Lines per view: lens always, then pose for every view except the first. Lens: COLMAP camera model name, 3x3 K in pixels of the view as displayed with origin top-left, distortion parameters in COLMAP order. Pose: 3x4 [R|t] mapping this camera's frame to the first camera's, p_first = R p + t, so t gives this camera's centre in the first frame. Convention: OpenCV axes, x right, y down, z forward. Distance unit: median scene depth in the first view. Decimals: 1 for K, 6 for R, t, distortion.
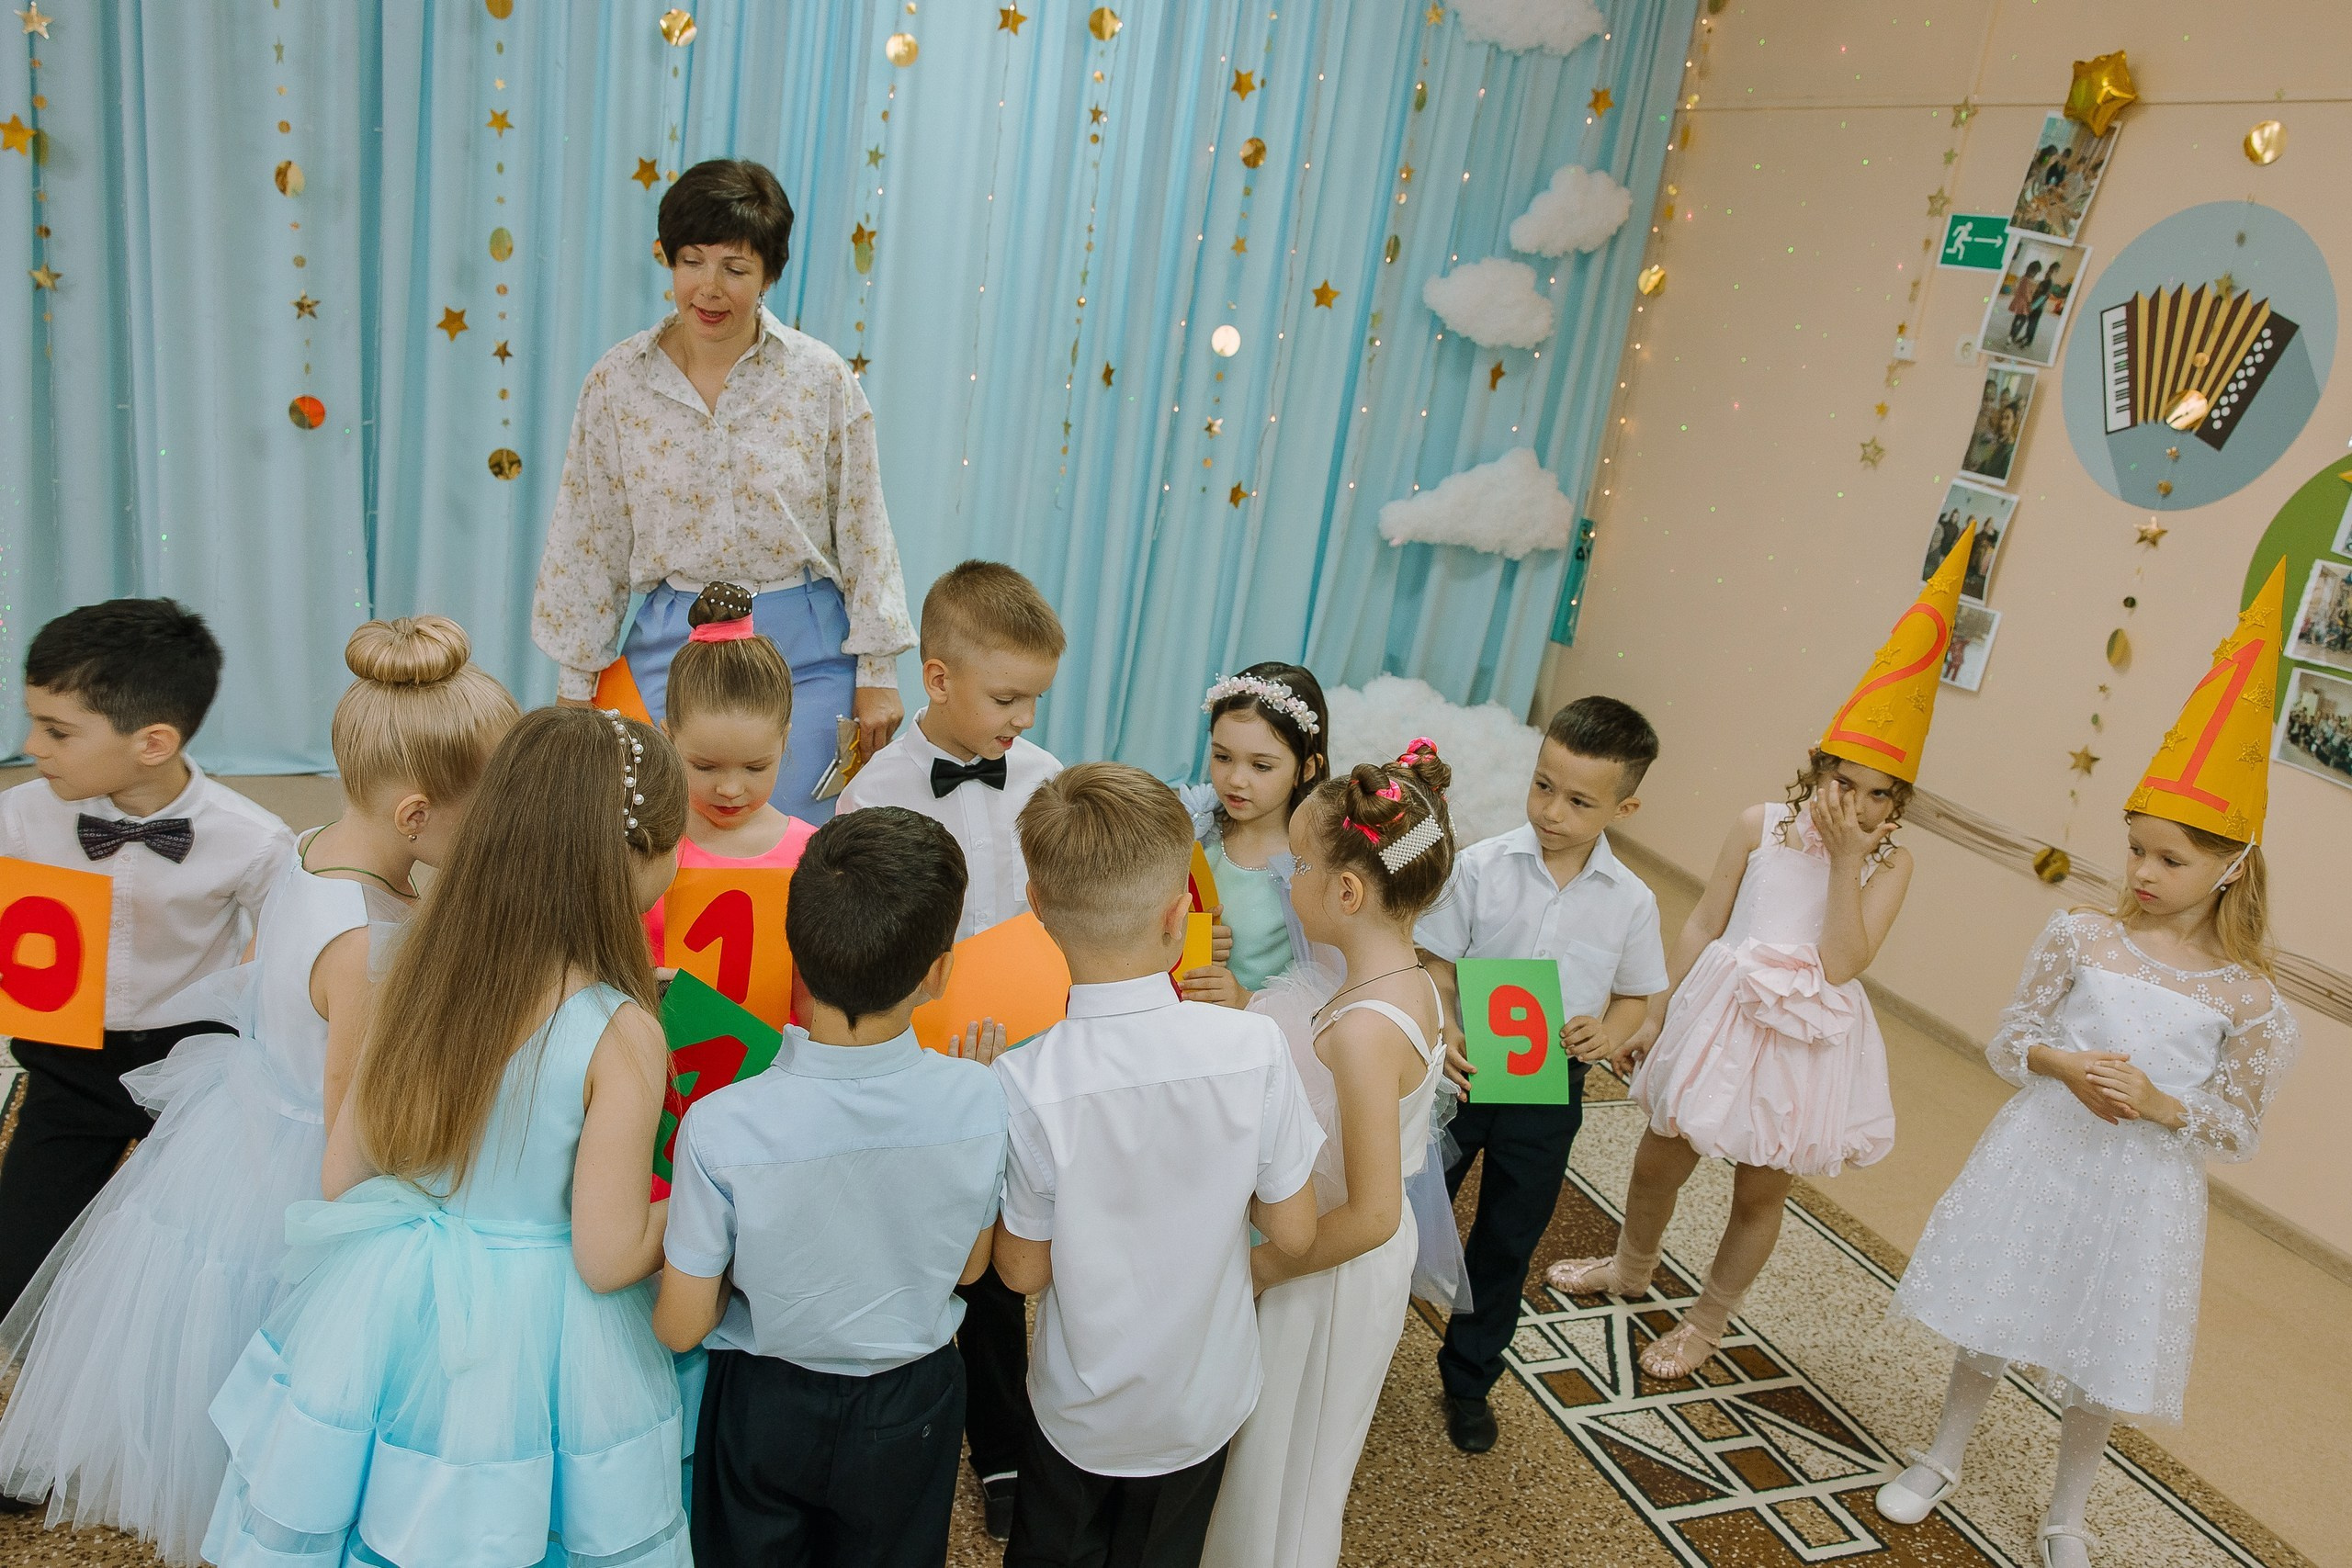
lens RADIAL K [[1828.4, 0, 1176.1], [0, 1828.4, 780.9], [0, 0, 1]] dist [0.005064, 0.003481]
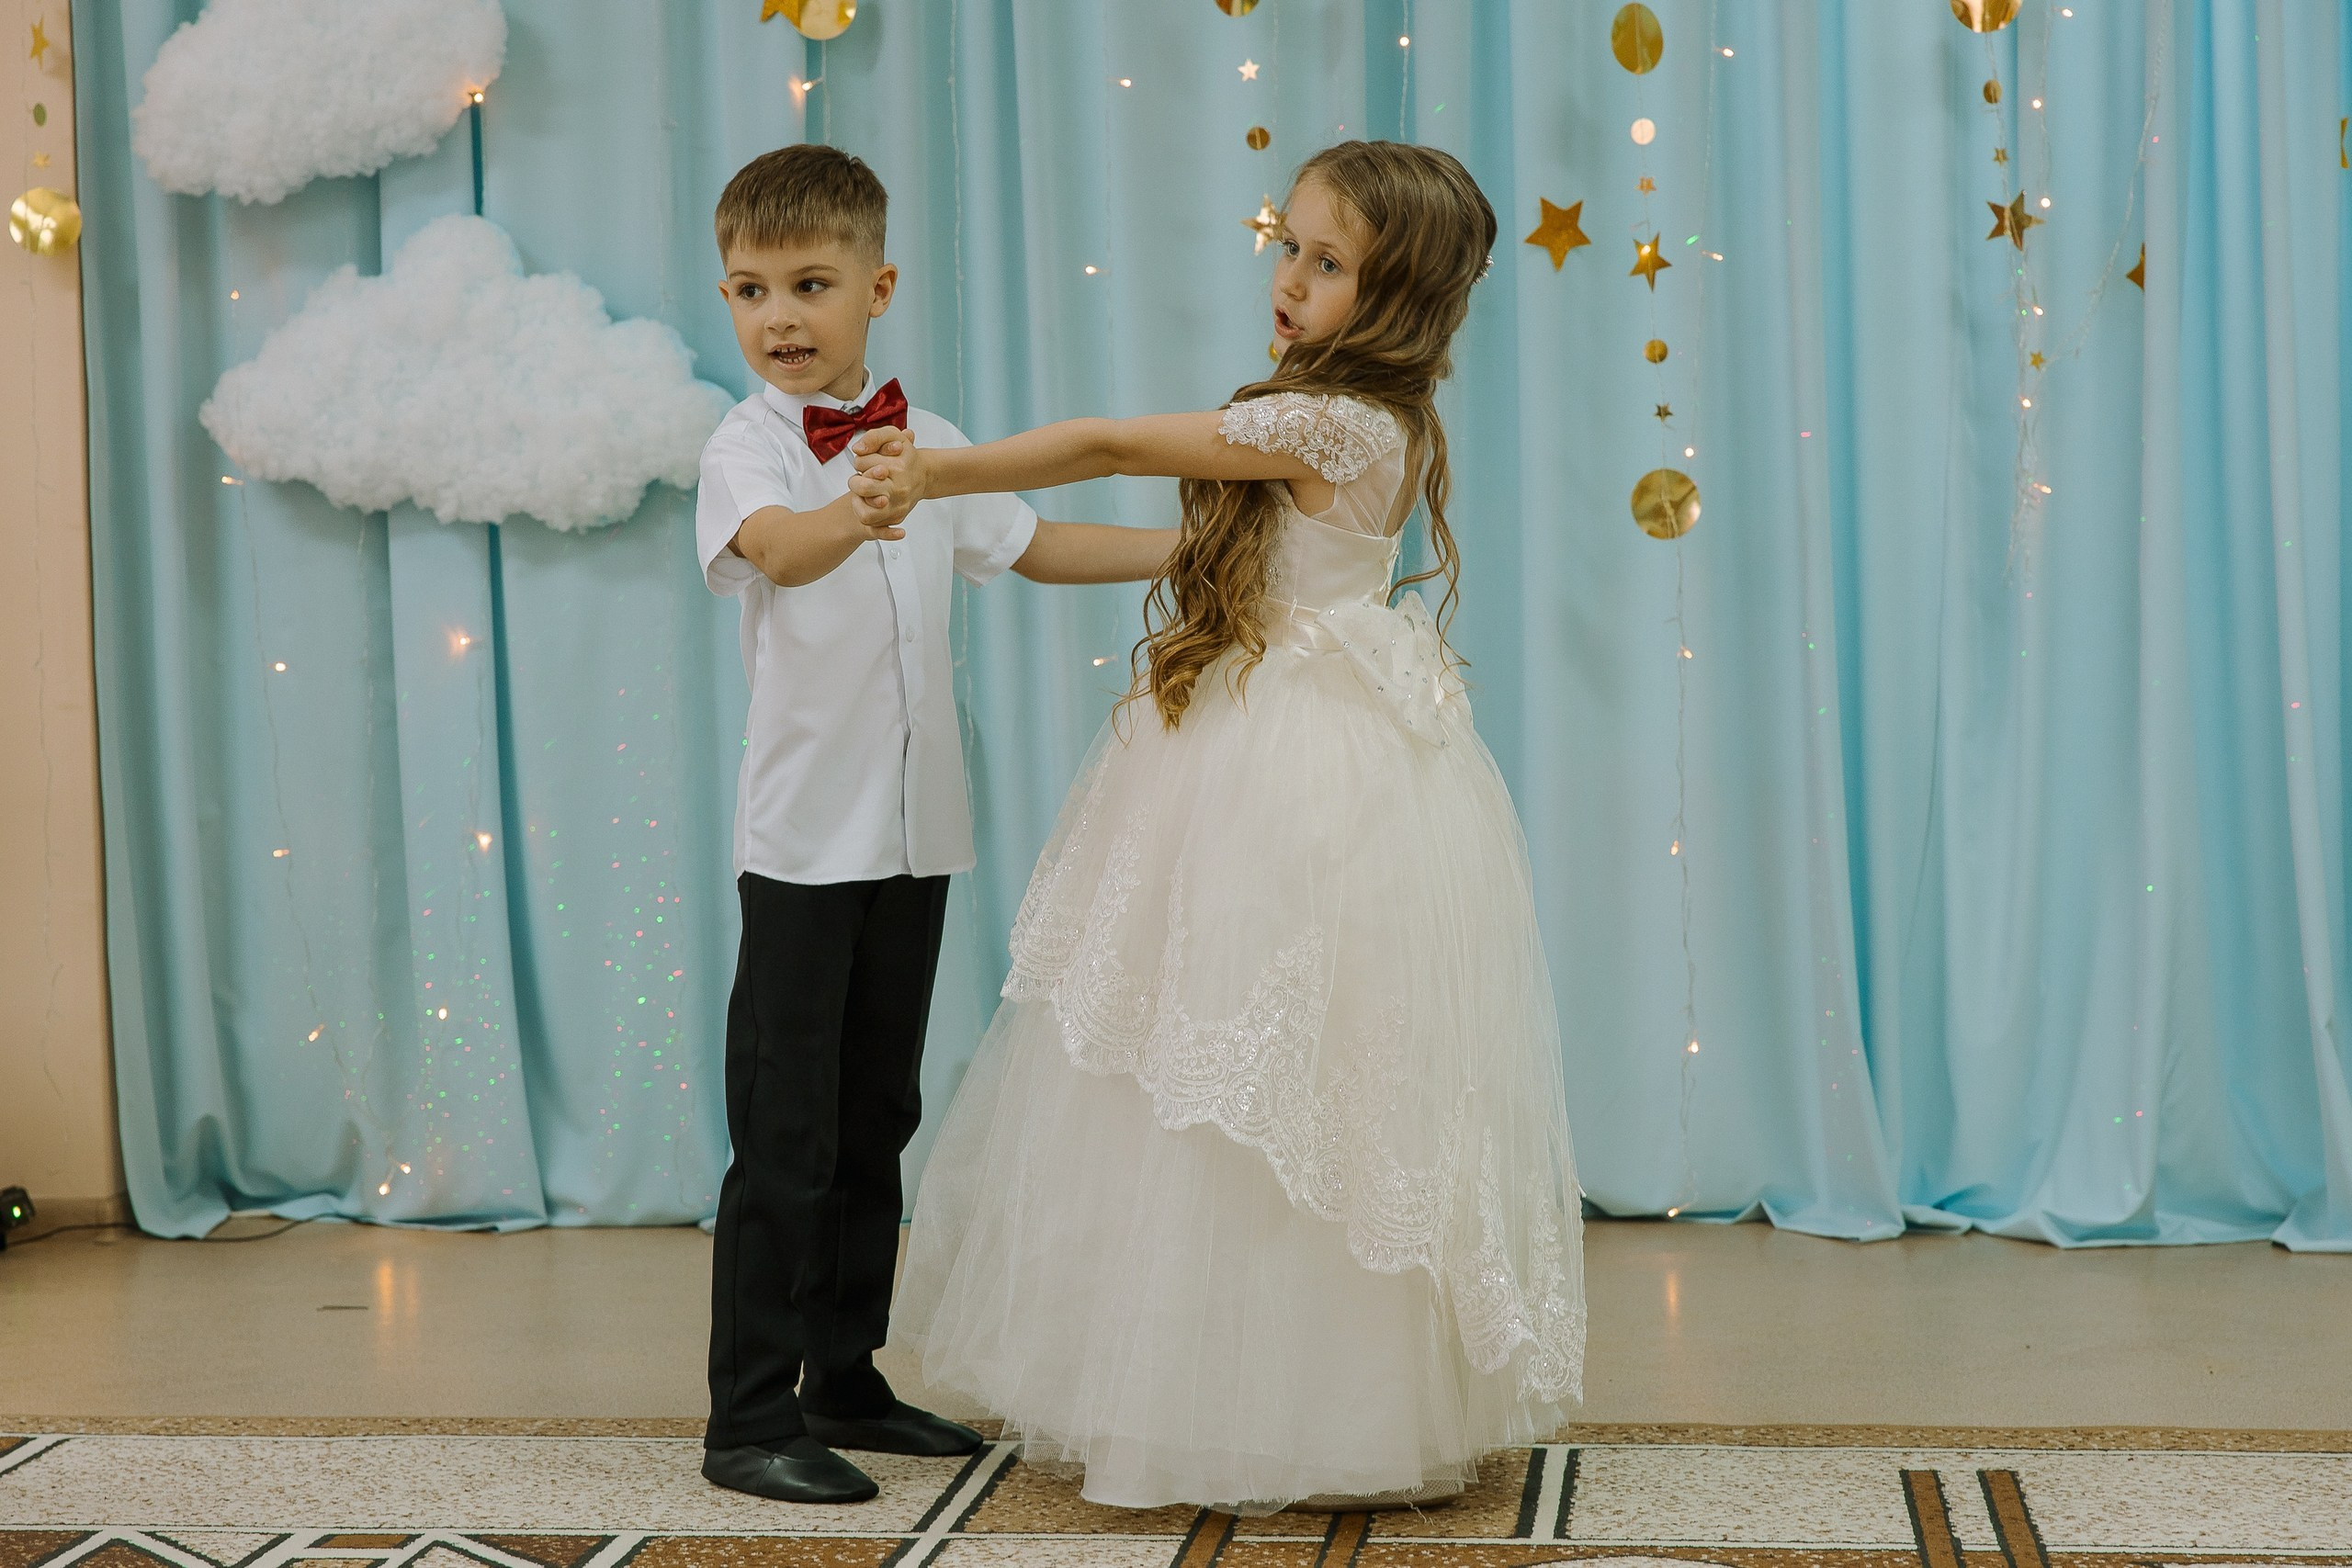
lens RADIAL K [[4467.1, 0, 1177.0], [0, 4467.1, 762.3], [0, 0, 1]] dist [0.028115, 0.000000]
pose [[0.862480, -0.133262, -0.488230, 0.061229], [-0.003253, 0.963230, -0.268659, 0.183058], [0.506080, 0.233302, 0.830333, 0.026344]]
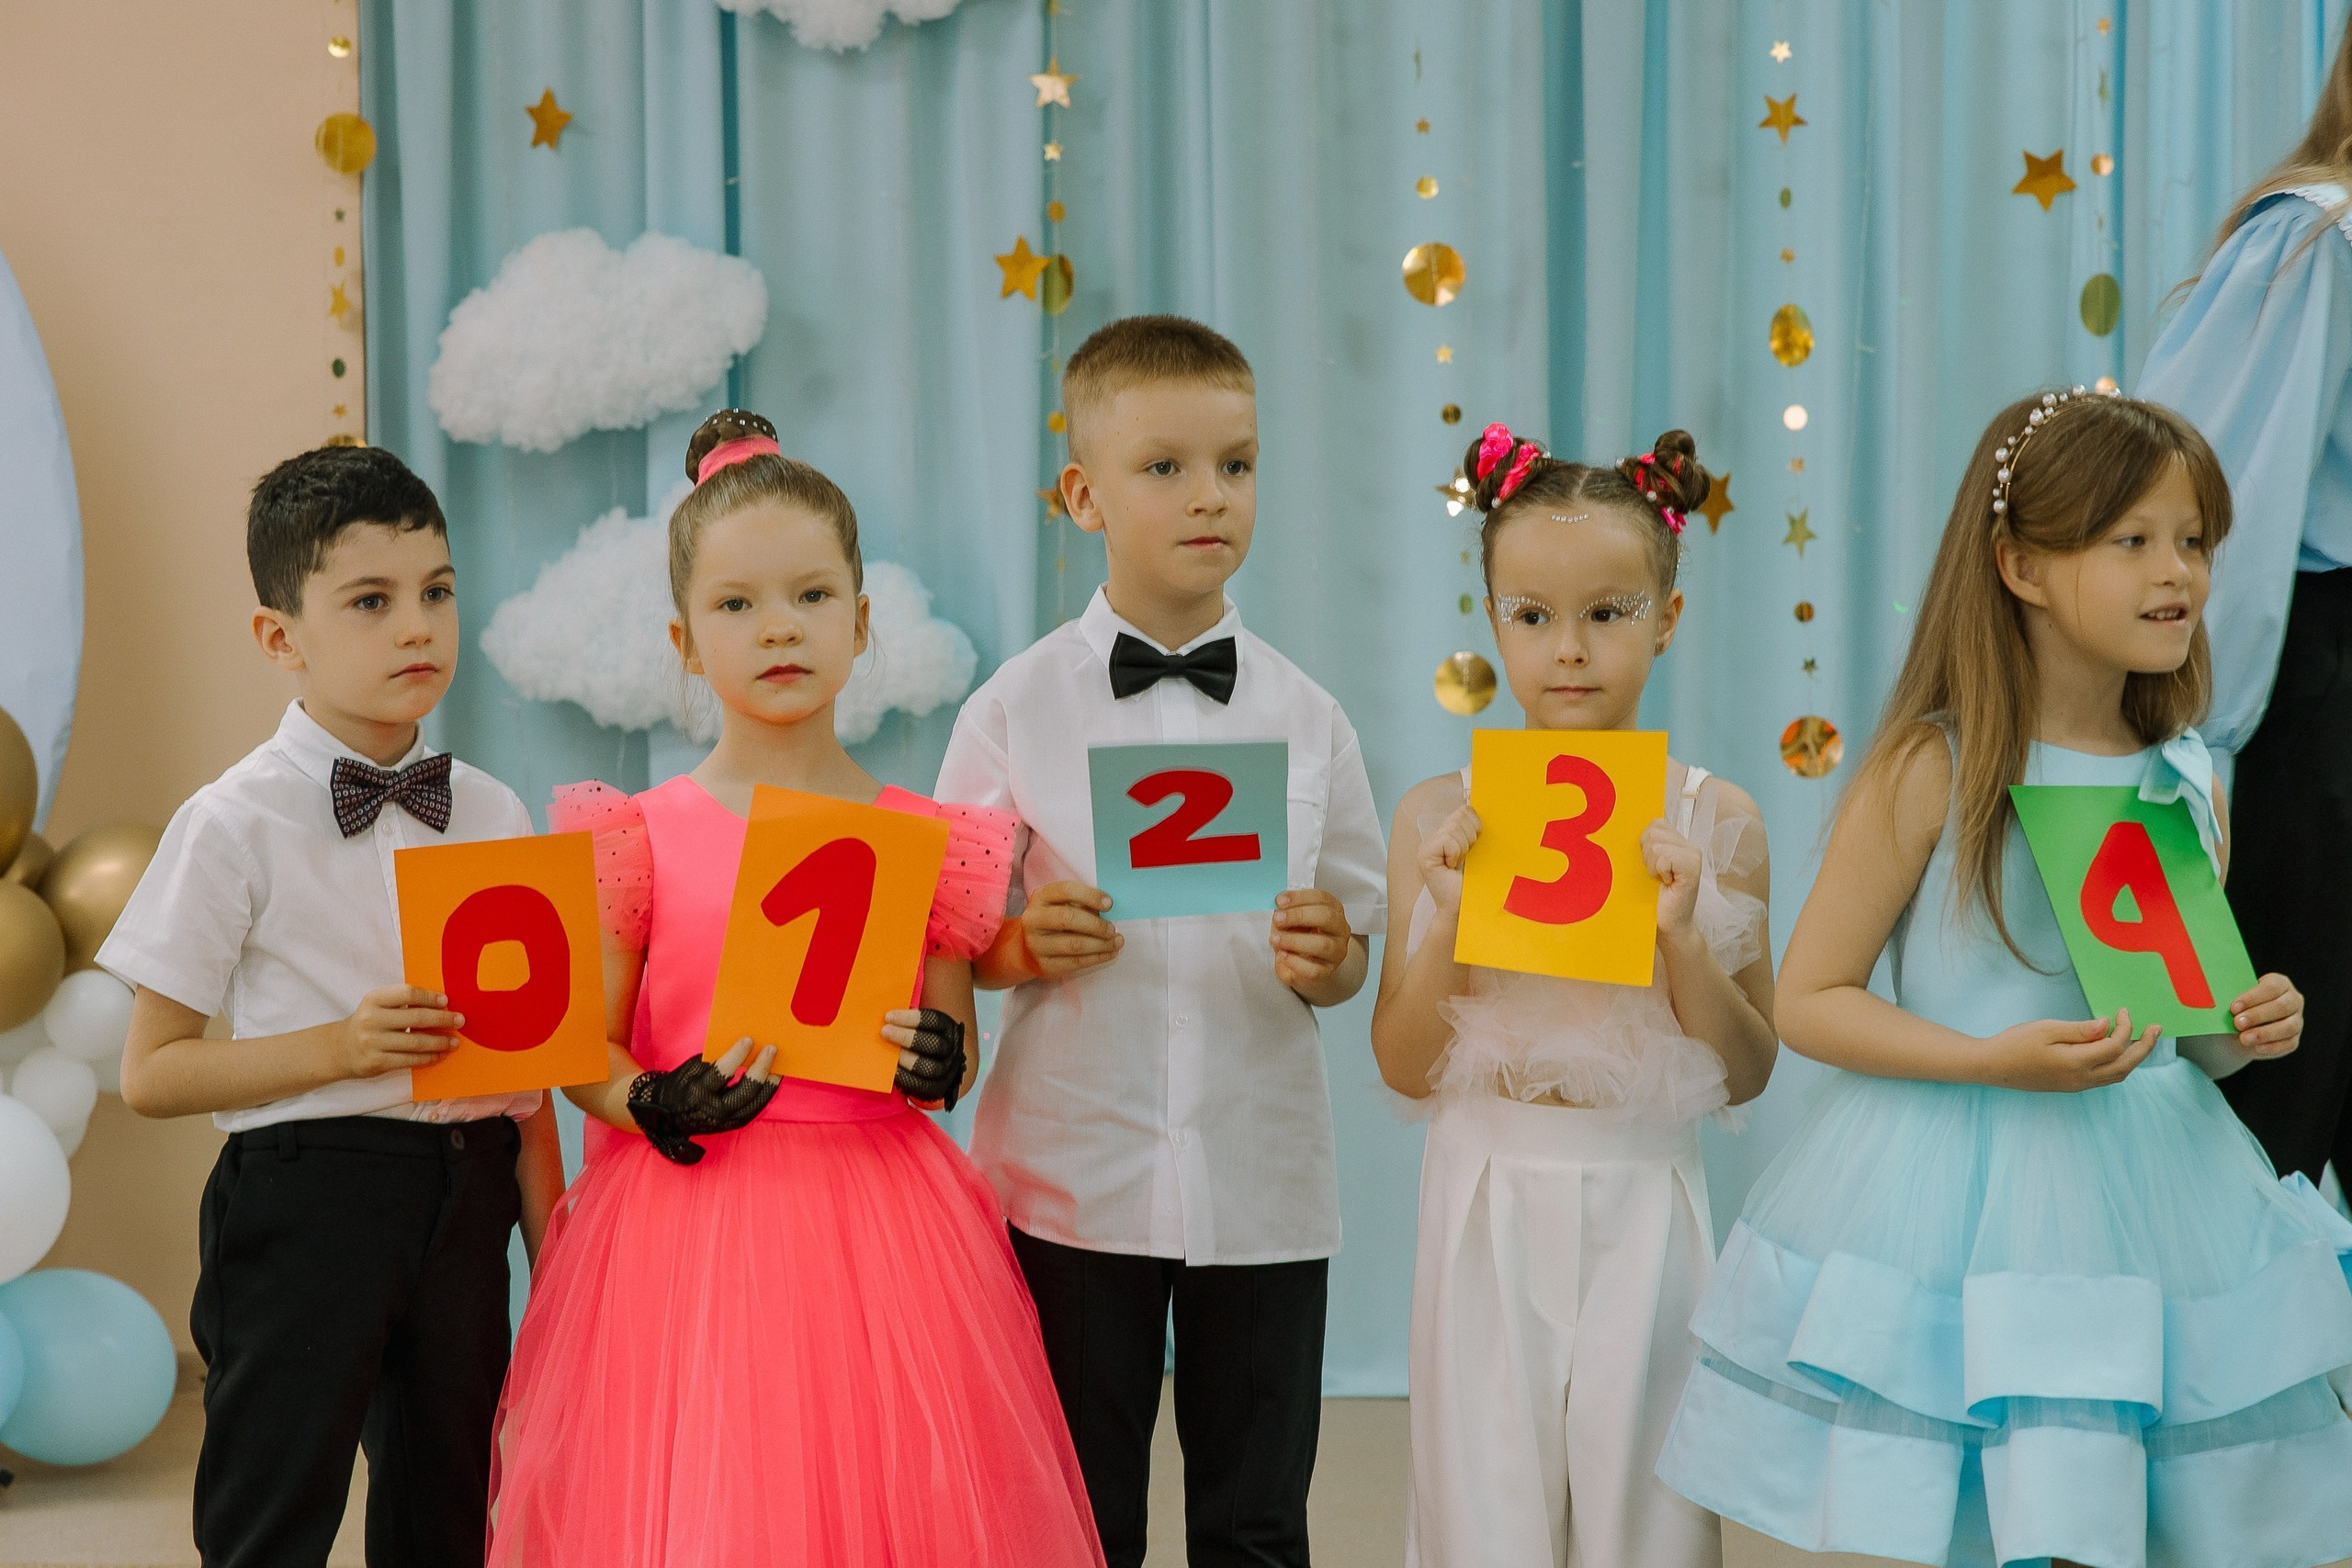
lens RADIAL K [[4467.1, 0, 1213.5], [0, 4467.1, 746.2], [0, 0, 1]] dist [0.028115, 0.000000]
pose [[0.896570, -0.130785, -0.423152, 0.014723], [0.005068, 0.958374, -0.285471, 0.180329], [0.442873, 0.253801, 0.859912, -0.154727]]
